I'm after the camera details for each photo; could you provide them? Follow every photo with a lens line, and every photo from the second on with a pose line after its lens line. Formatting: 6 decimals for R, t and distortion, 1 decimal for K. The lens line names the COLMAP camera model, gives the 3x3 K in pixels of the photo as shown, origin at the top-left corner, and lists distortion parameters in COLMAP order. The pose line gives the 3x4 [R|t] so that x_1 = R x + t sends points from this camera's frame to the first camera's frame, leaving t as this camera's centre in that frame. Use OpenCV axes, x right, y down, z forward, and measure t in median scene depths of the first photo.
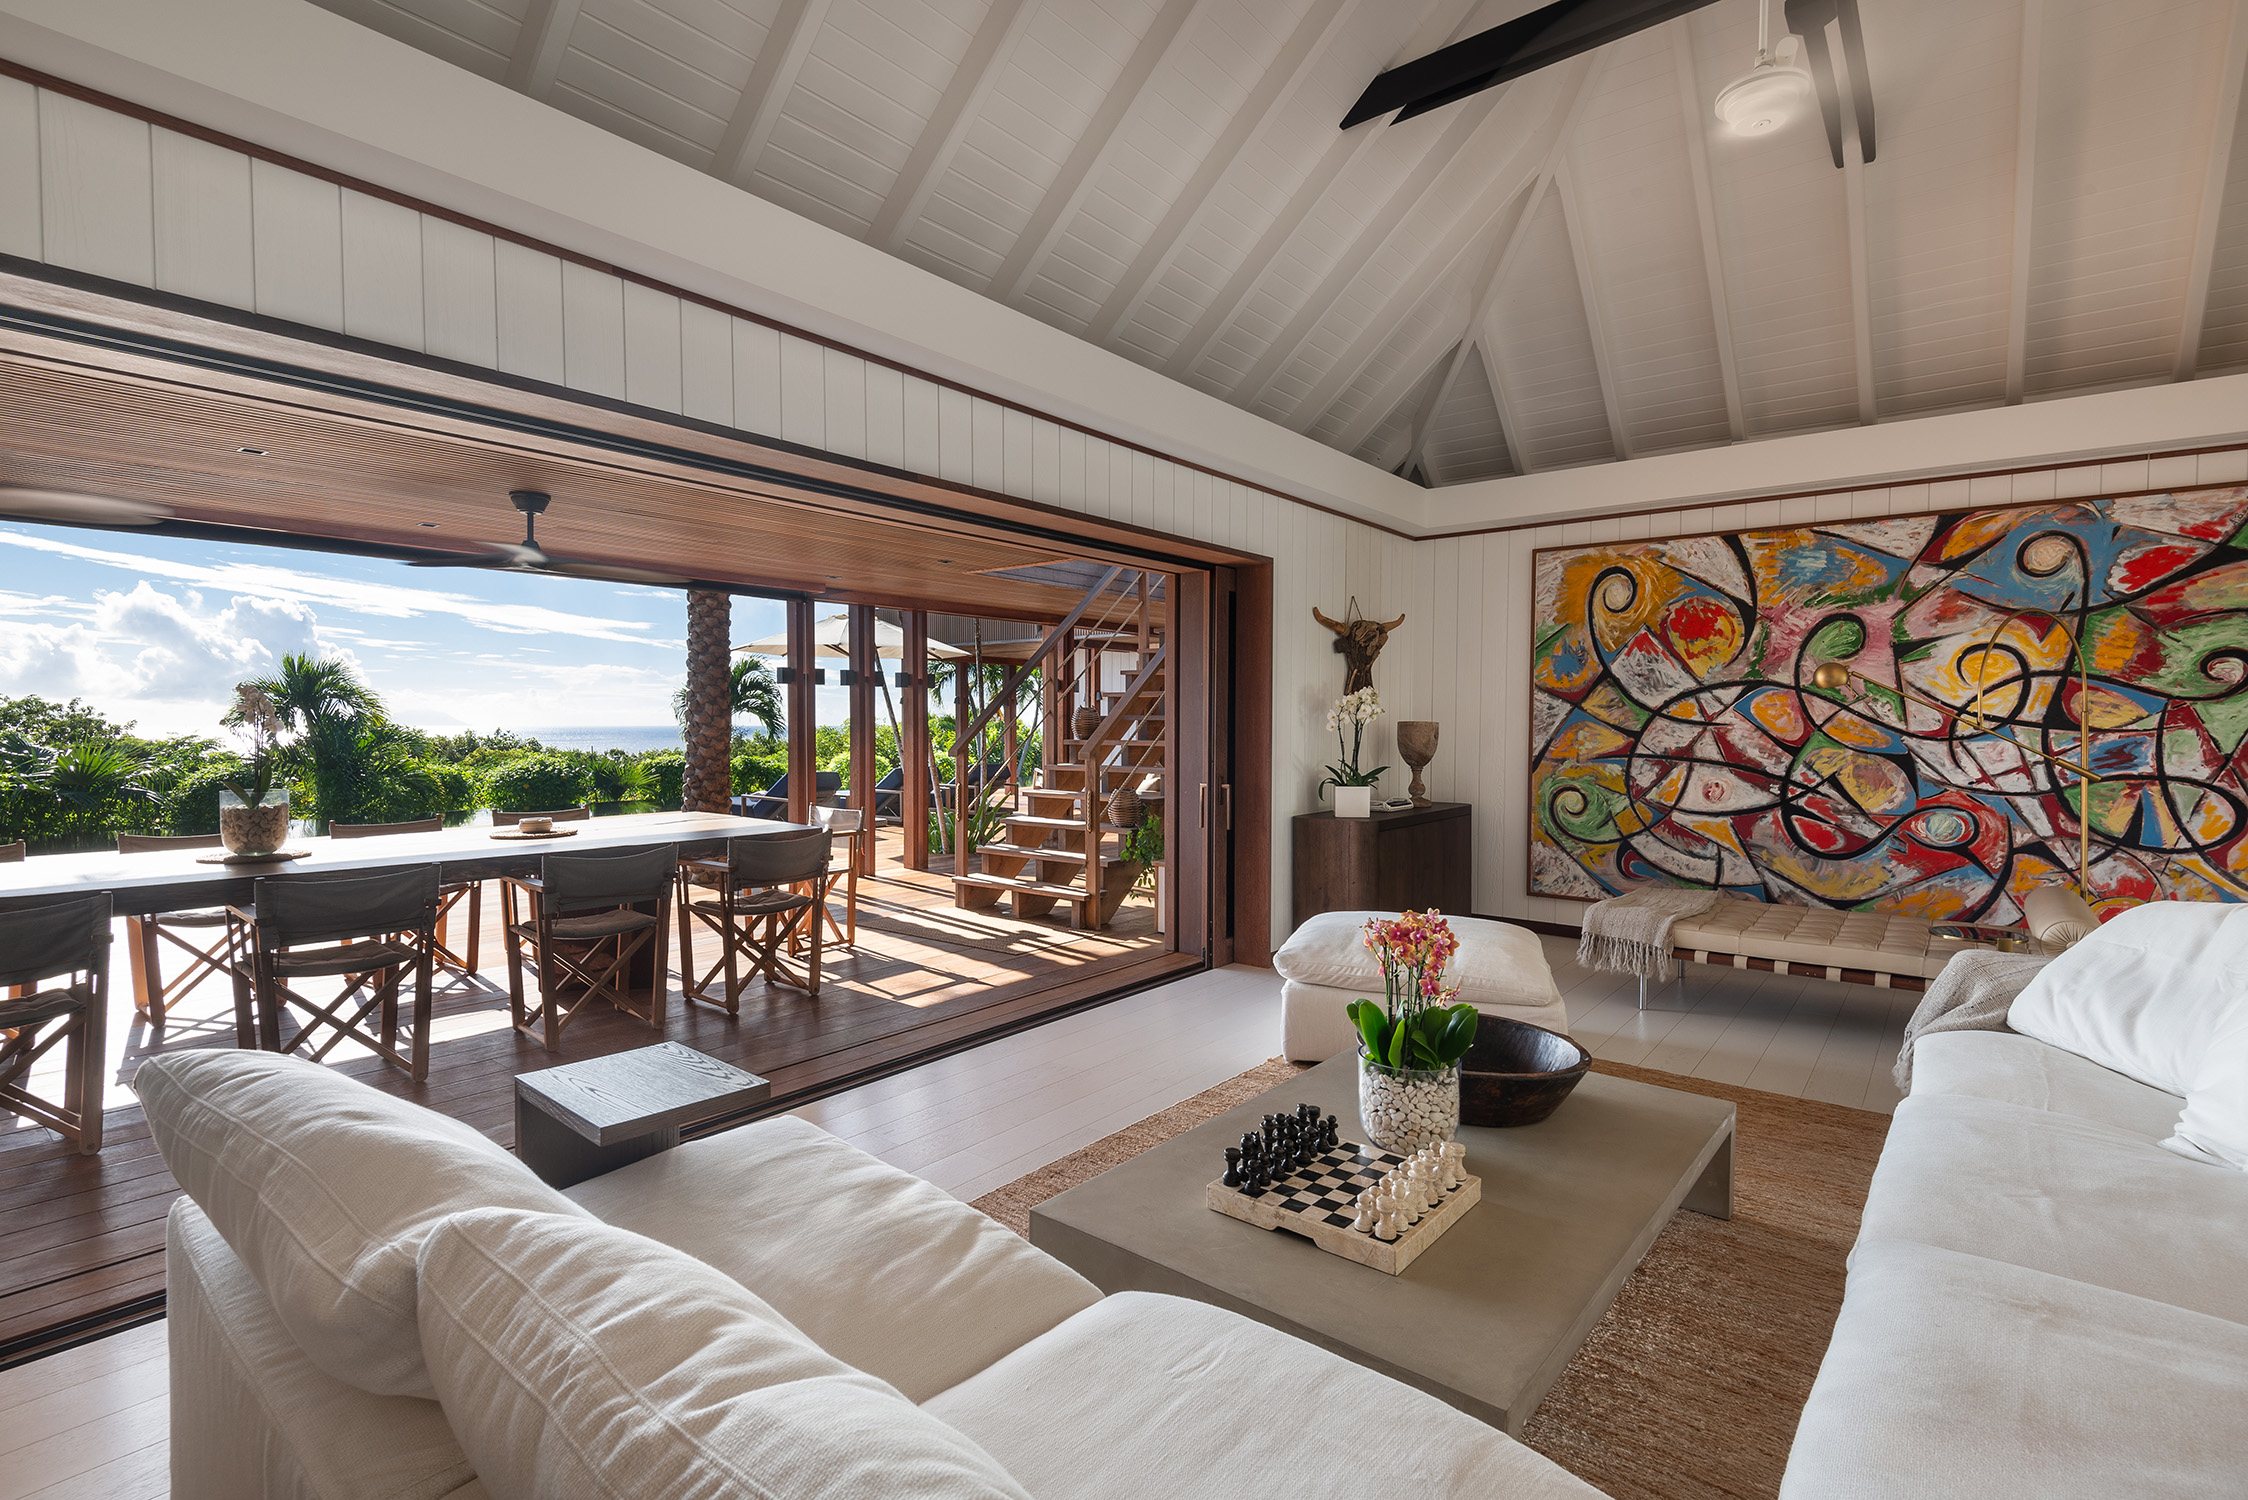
lens RADIAL K [[1060.3, 0, 1115.4], [0, 1060.3, 760.5], [0, 0, 1]] dist [0.009628, -0.005565]
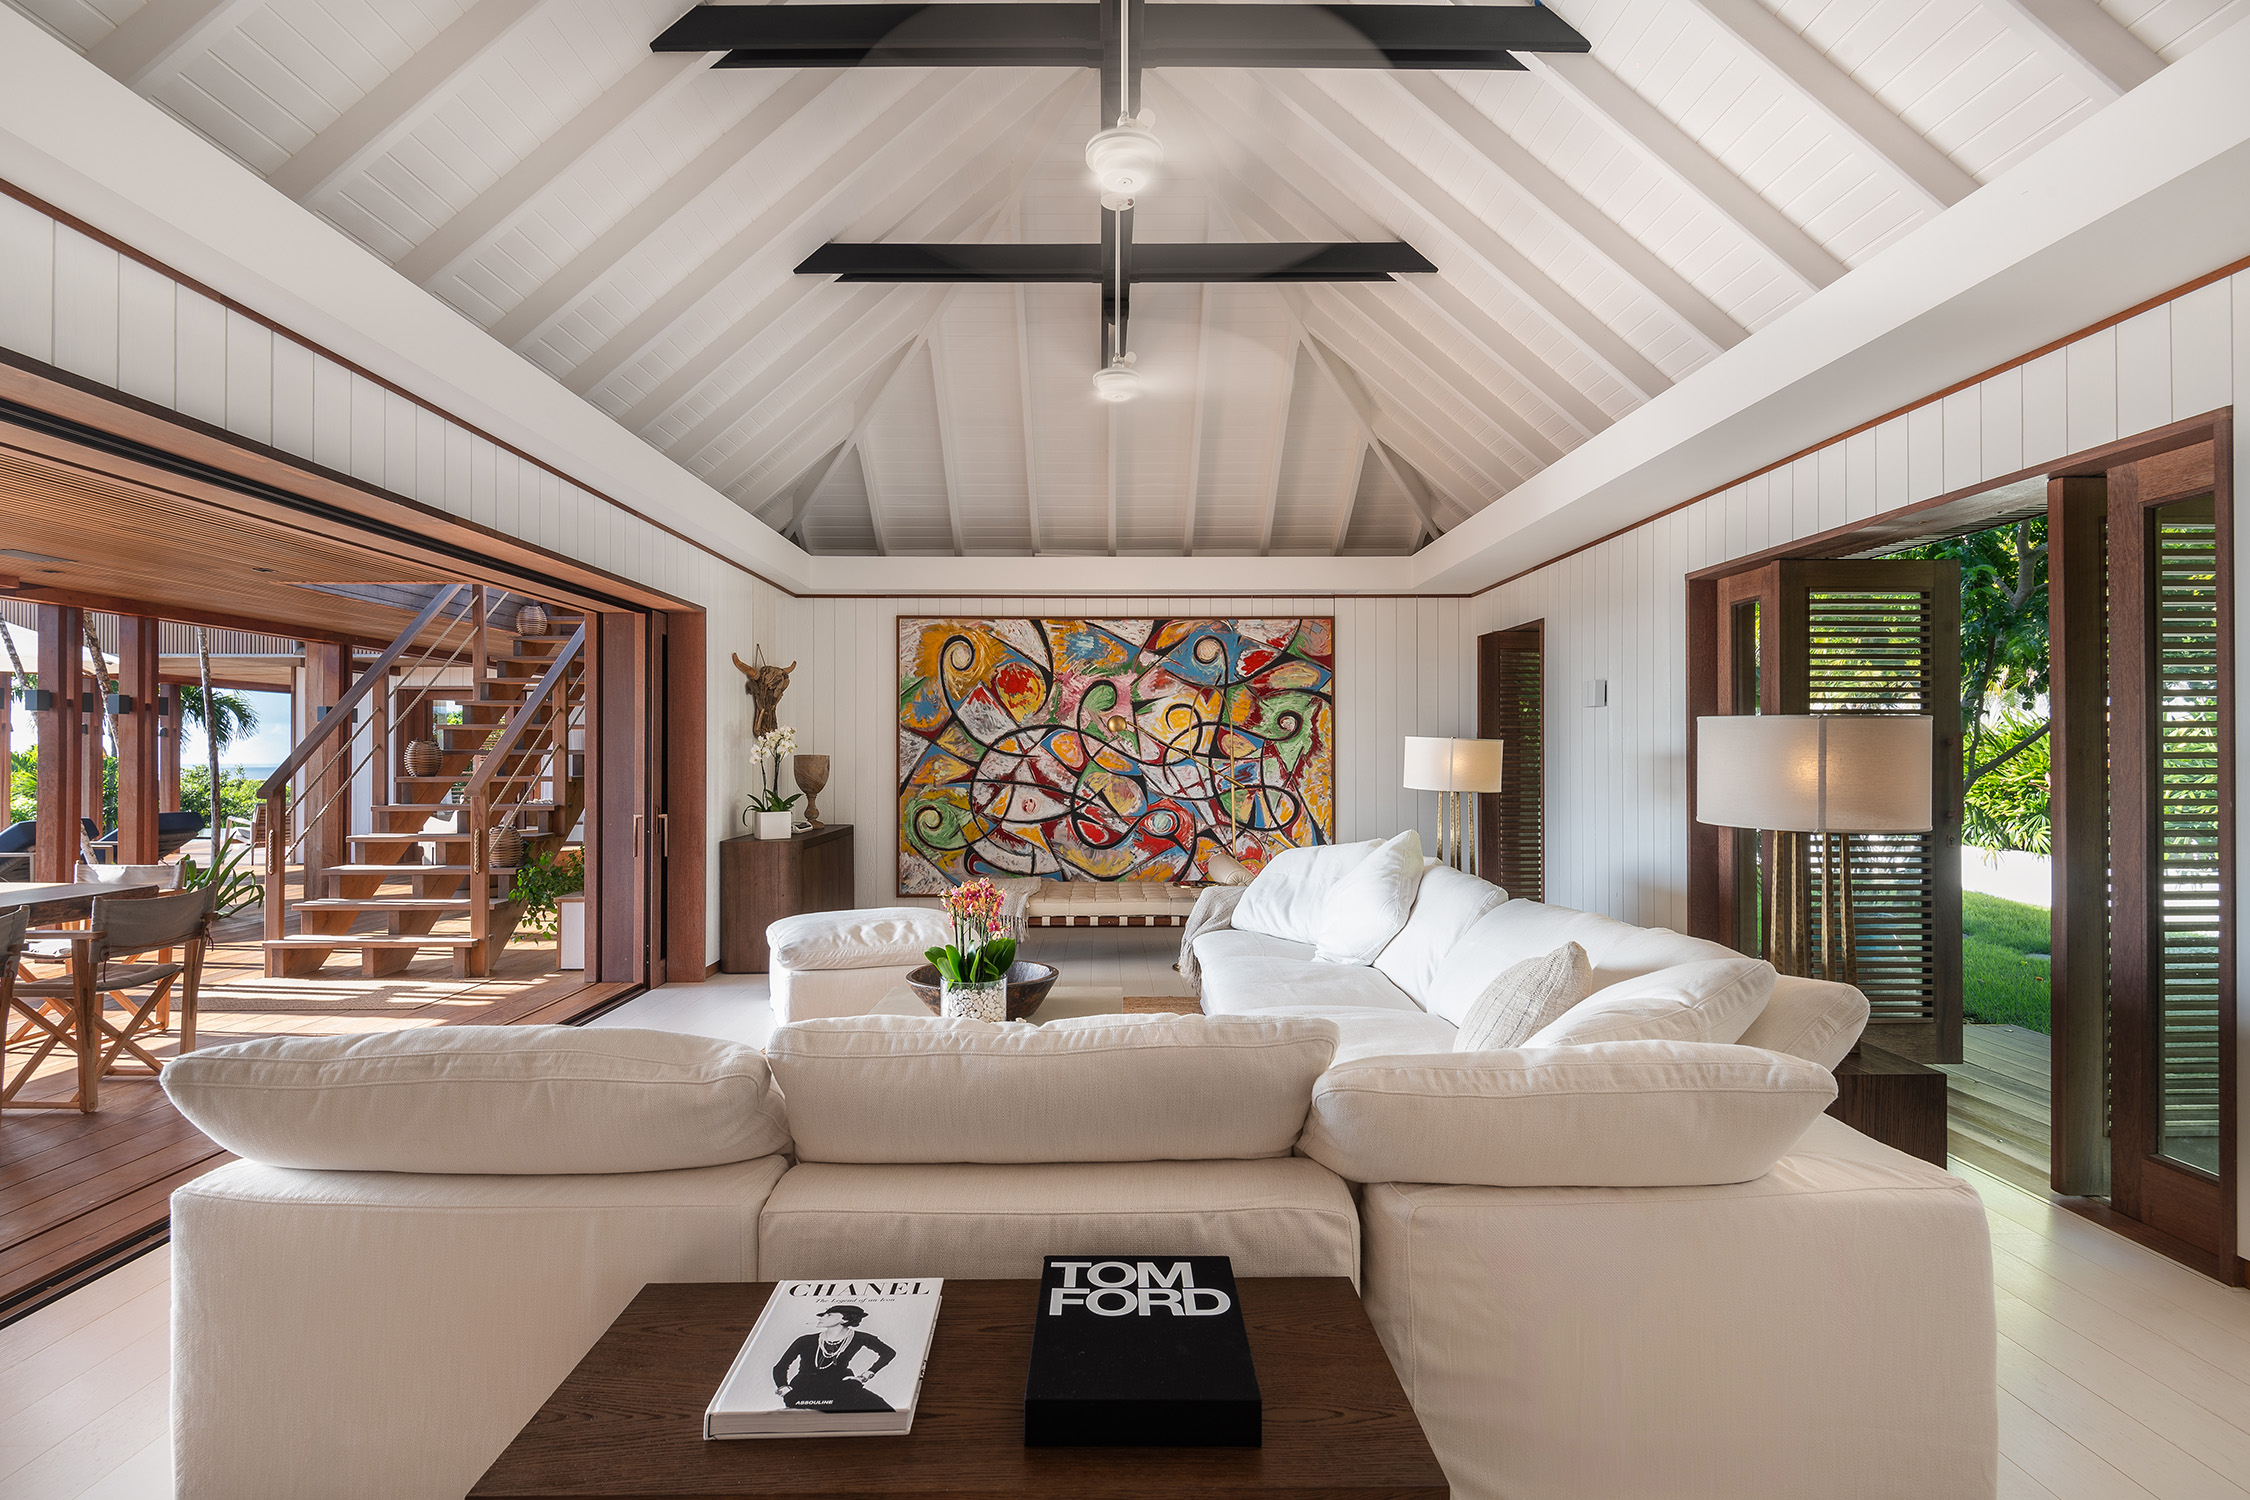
lens RADIAL K [[1093.4, 0, 1119.7], [0, 1093.4, 741.4], [0, 0, 1]] dist [0.003291, -0.001120]
pose [[0.766425, 0.002444, 0.642329, -0.255245], [0.027945, 0.998919, -0.037144, 0.002352], [-0.641726, 0.046418, 0.765528, -0.154610]]
